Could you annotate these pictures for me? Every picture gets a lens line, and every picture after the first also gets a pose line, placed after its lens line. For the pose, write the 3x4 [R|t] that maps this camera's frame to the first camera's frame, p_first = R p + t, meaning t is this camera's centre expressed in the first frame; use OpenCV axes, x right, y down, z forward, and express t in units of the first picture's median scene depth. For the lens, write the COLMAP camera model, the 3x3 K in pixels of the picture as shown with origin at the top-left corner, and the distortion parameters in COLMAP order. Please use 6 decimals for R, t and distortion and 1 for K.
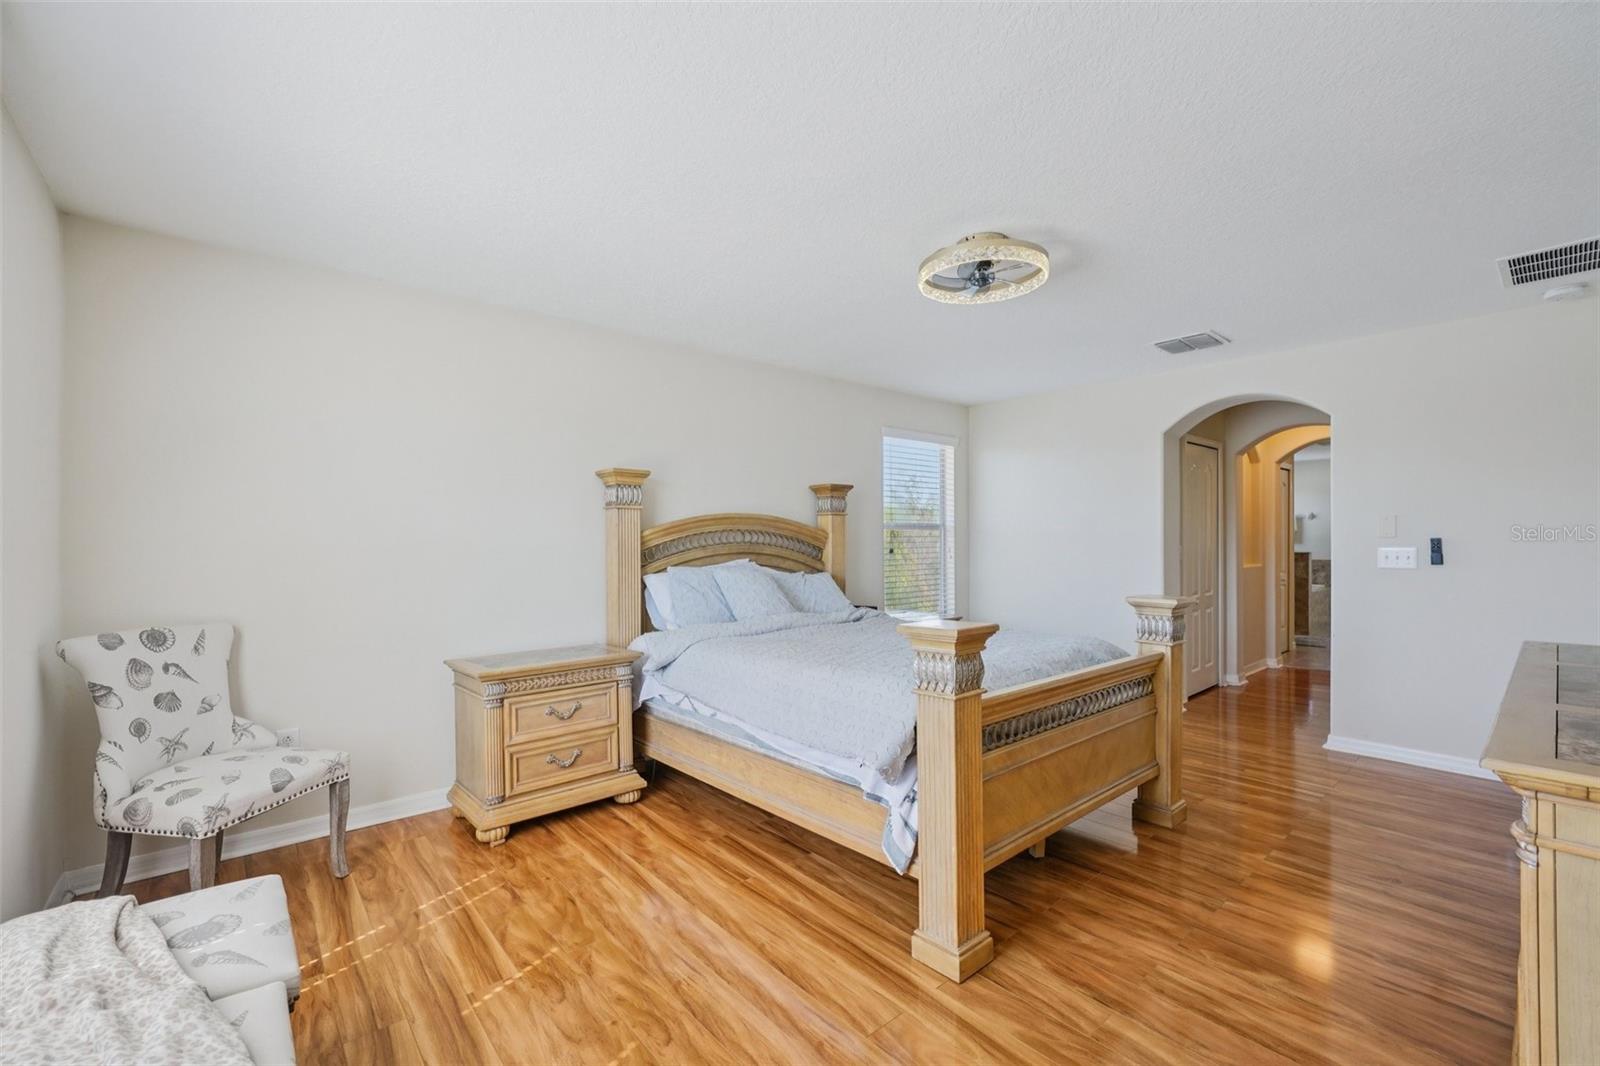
lens RADIAL K [[663.2, 0, 803.8], [0, 663.2, 539.4], [0, 0, 1]] dist [-0.003564, -0.000156]
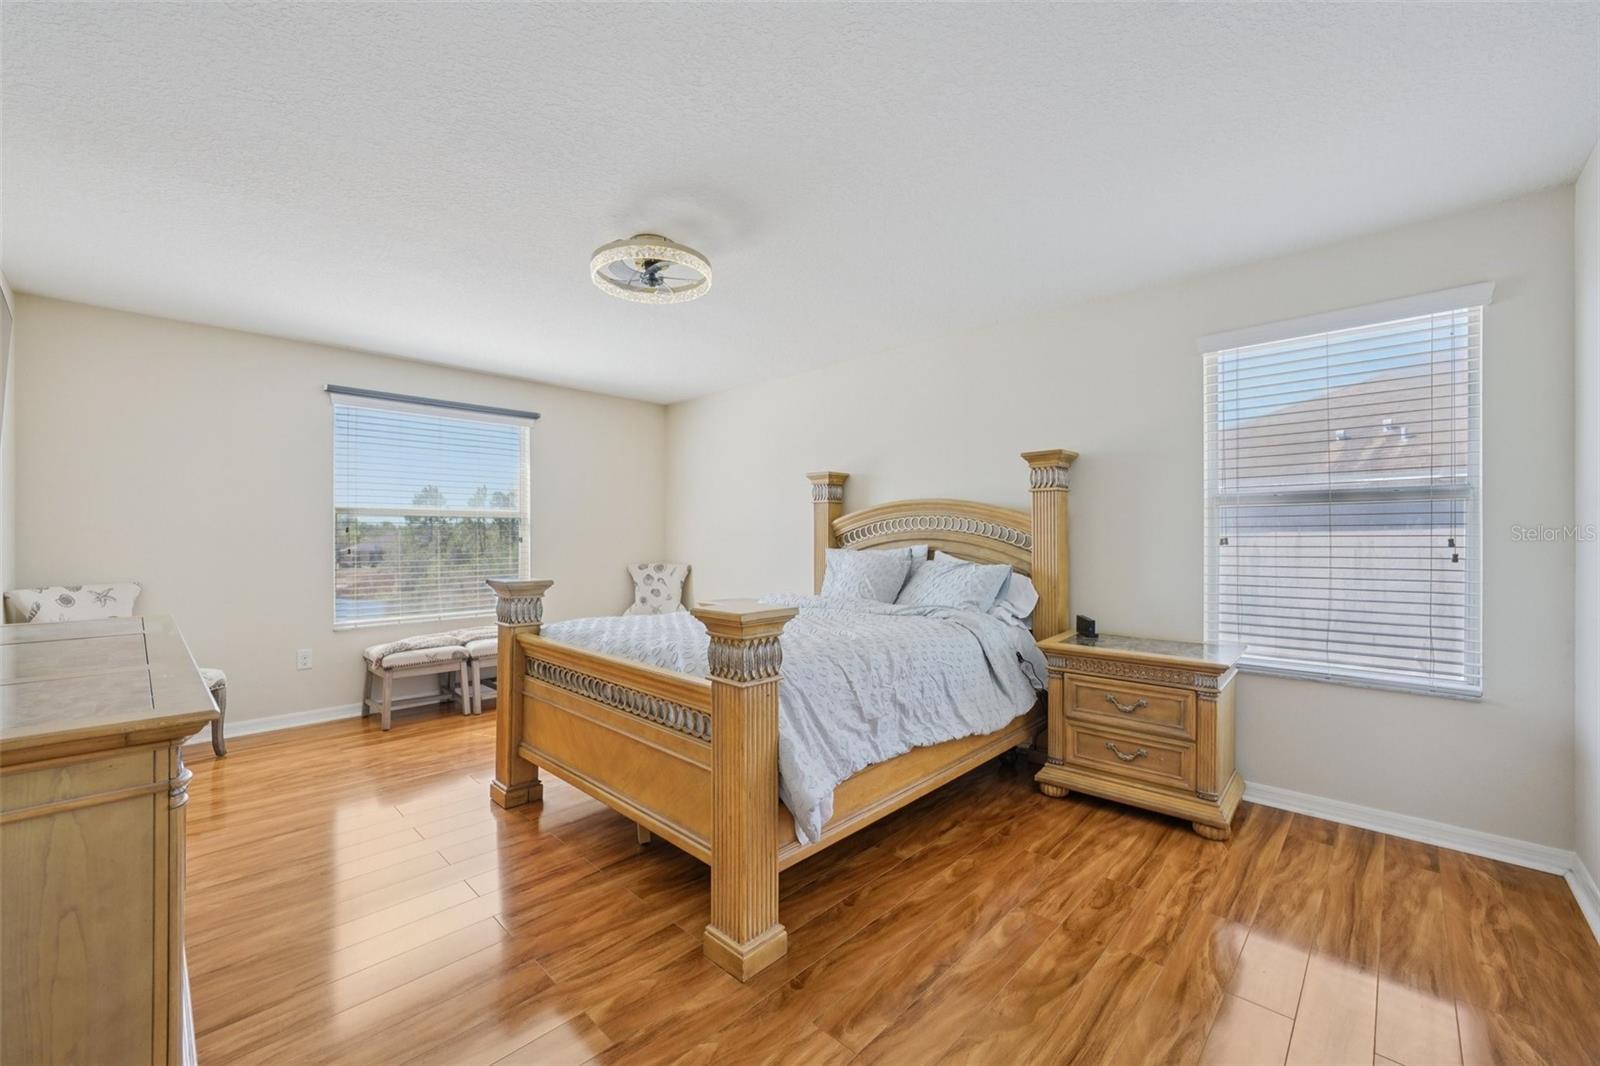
lens RADIAL K [[636.3, 0, 805.5], [0, 636.3, 531.9], [0, 0, 1]] dist [-0.006454, 0.003361]
pose [[0.099391, -0.005802, -0.995032, 1.374452], [0.003431, 0.999979, -0.005488, 0.024030], [0.995043, -0.002869, 0.099409, 1.192105]]
